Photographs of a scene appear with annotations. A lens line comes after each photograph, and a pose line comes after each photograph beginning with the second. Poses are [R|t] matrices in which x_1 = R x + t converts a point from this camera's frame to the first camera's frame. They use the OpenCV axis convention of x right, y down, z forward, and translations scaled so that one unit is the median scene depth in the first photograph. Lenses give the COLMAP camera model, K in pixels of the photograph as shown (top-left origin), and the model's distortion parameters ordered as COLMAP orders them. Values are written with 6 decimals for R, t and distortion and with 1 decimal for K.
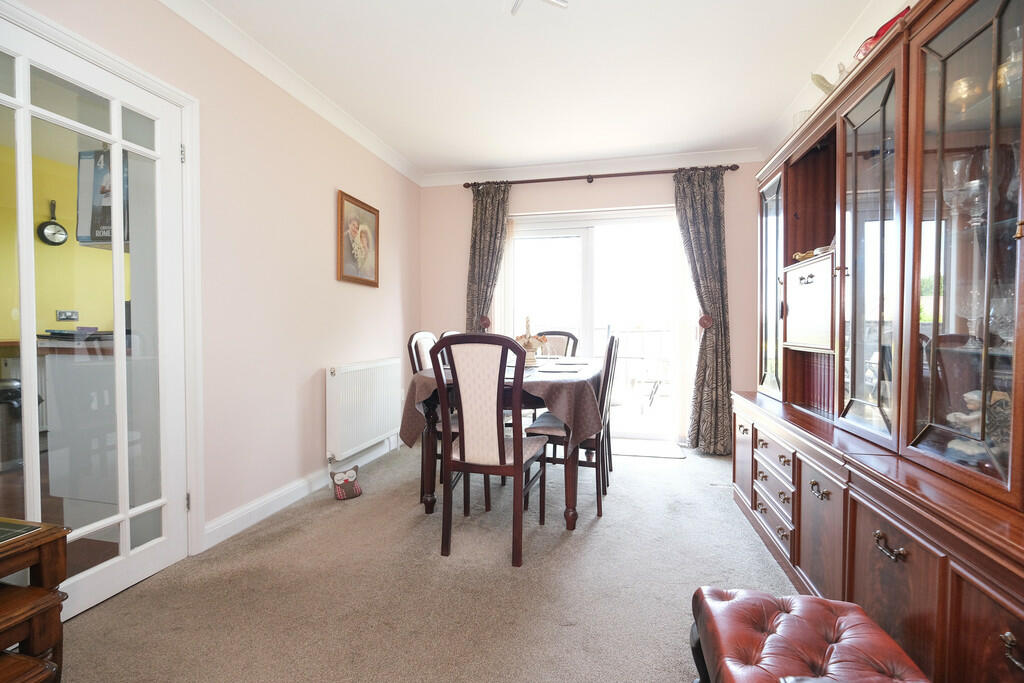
lens RADIAL K [[440.3, 0, 515.6], [0, 440.3, 338.4], [0, 0, 1]] dist [-0.004057, -0.000452]
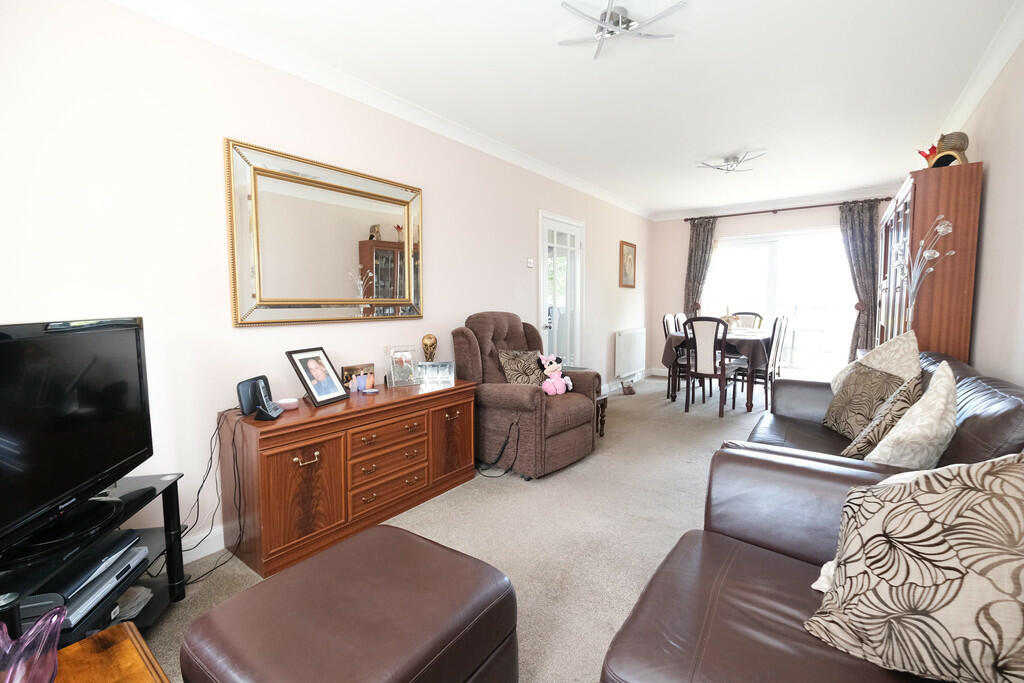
lens RADIAL K [[440.3, 0, 515.6], [0, 440.3, 338.4], [0, 0, 1]] dist [-0.004057, -0.000452]
pose [[0.919695, 0.023510, -0.391928, -0.063984], [0.000281, 0.998166, 0.060533, -0.024931], [0.392633, -0.055782, 0.918002, -1.020486]]
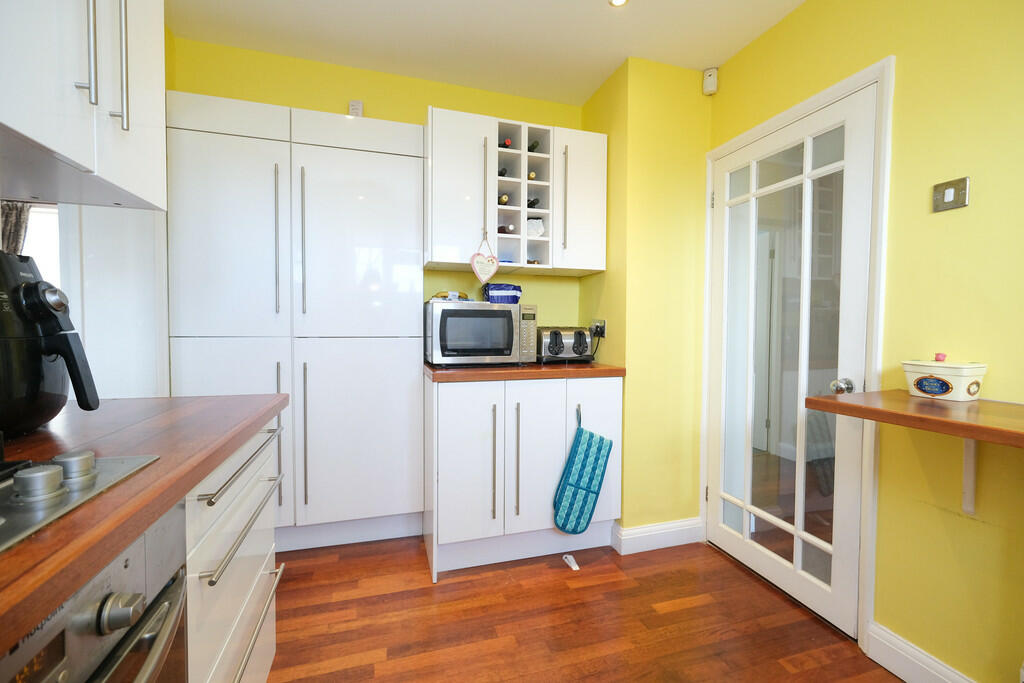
lens RADIAL K [[440.3, 0, 515.6], [0, 440.3, 338.4], [0, 0, 1]] dist [-0.004057, -0.000452]
pose [[-0.863798, 0.009677, -0.503745, 0.132286], [-0.018659, 0.998515, 0.051176, -0.061124], [0.503492, 0.053605, -0.862335, 0.923832]]
